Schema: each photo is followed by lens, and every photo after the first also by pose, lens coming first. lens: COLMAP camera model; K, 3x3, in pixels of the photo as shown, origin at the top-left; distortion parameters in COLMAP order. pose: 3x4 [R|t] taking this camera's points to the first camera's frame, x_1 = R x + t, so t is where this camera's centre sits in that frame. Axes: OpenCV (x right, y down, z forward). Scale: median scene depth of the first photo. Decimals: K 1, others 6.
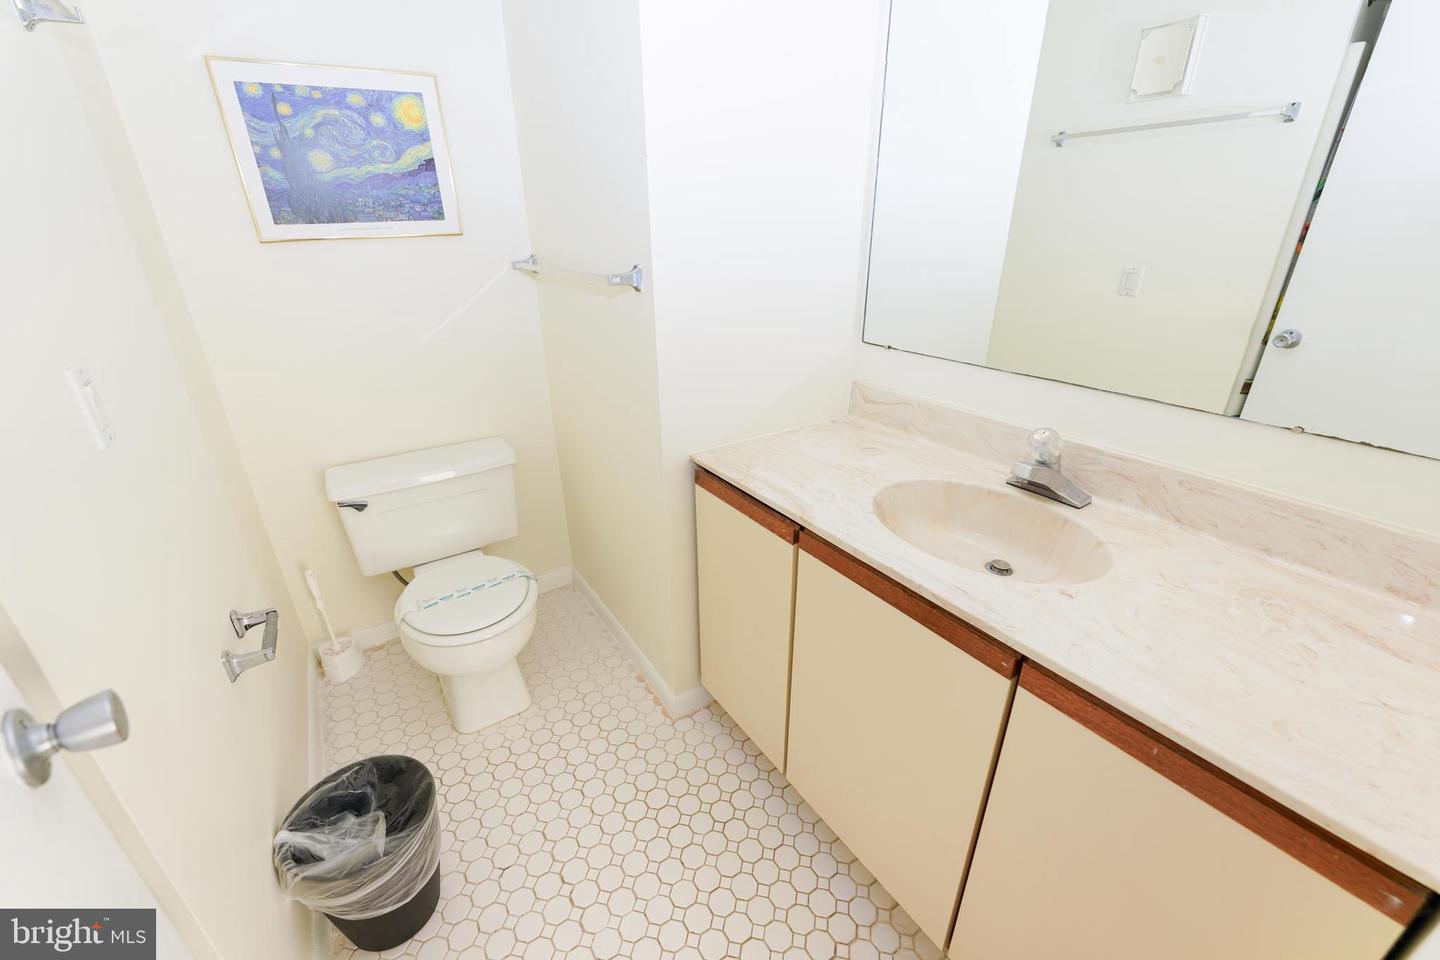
lens RADIAL K [[583.0, 0, 716.1], [0, 583.0, 480.5], [0, 0, 1]] dist [-0.024099, 0.002047]
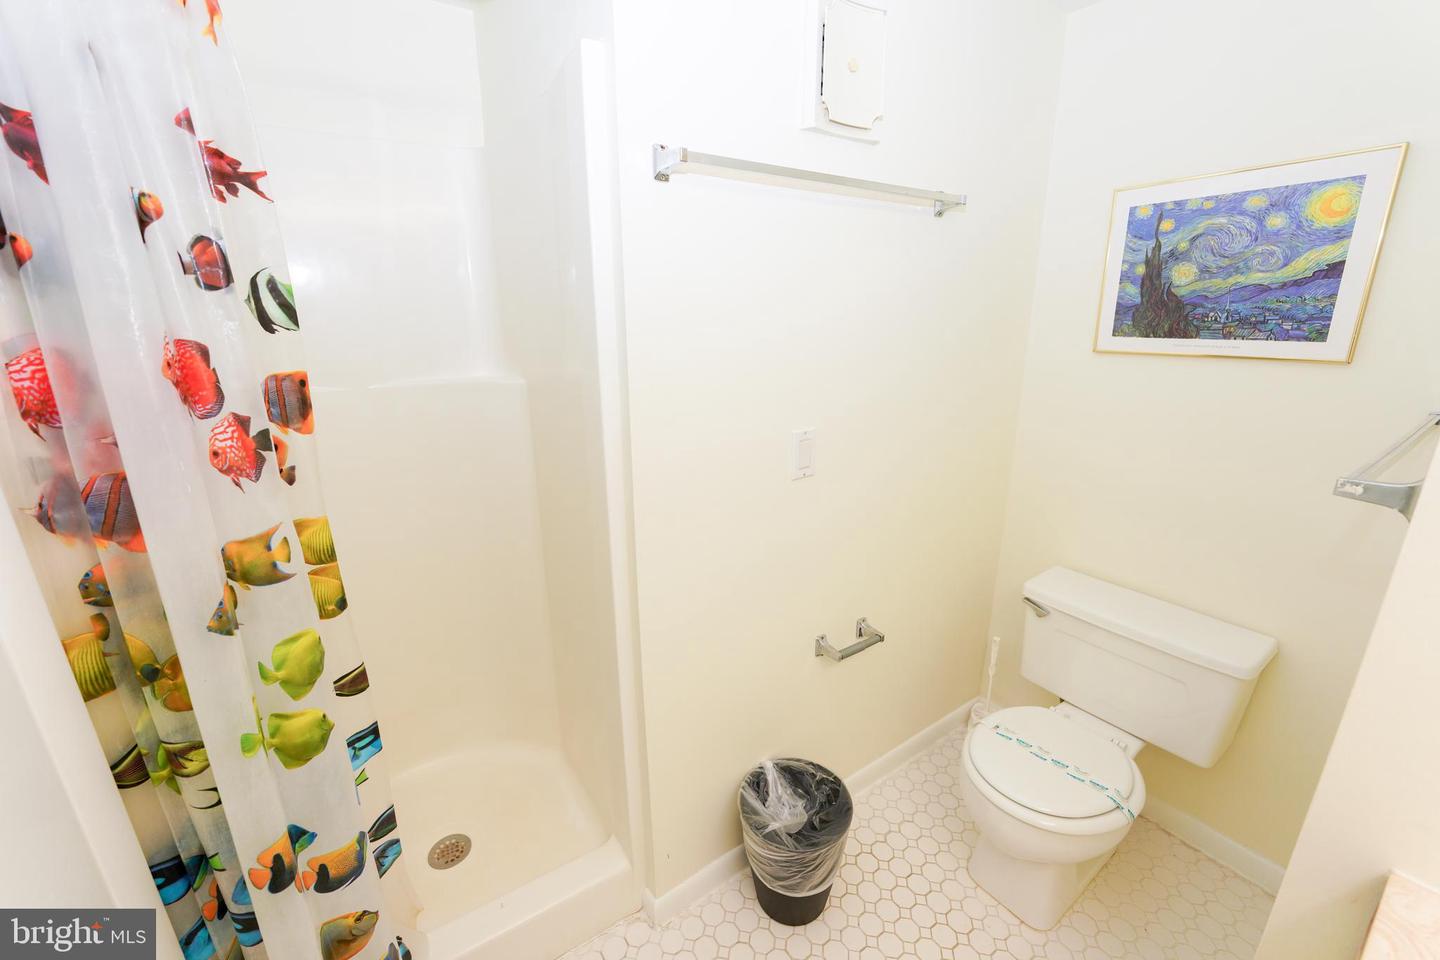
lens RADIAL K [[583.0, 0, 717.9], [0, 583.0, 480.5], [0, 0, 1]] dist [-0.024099, 0.002047]
pose [[0.019662, 0.292603, -0.956032, 0.265567], [-0.388361, 0.883366, 0.262375, -0.212289], [0.921298, 0.366127, 0.131004, 0.306248]]
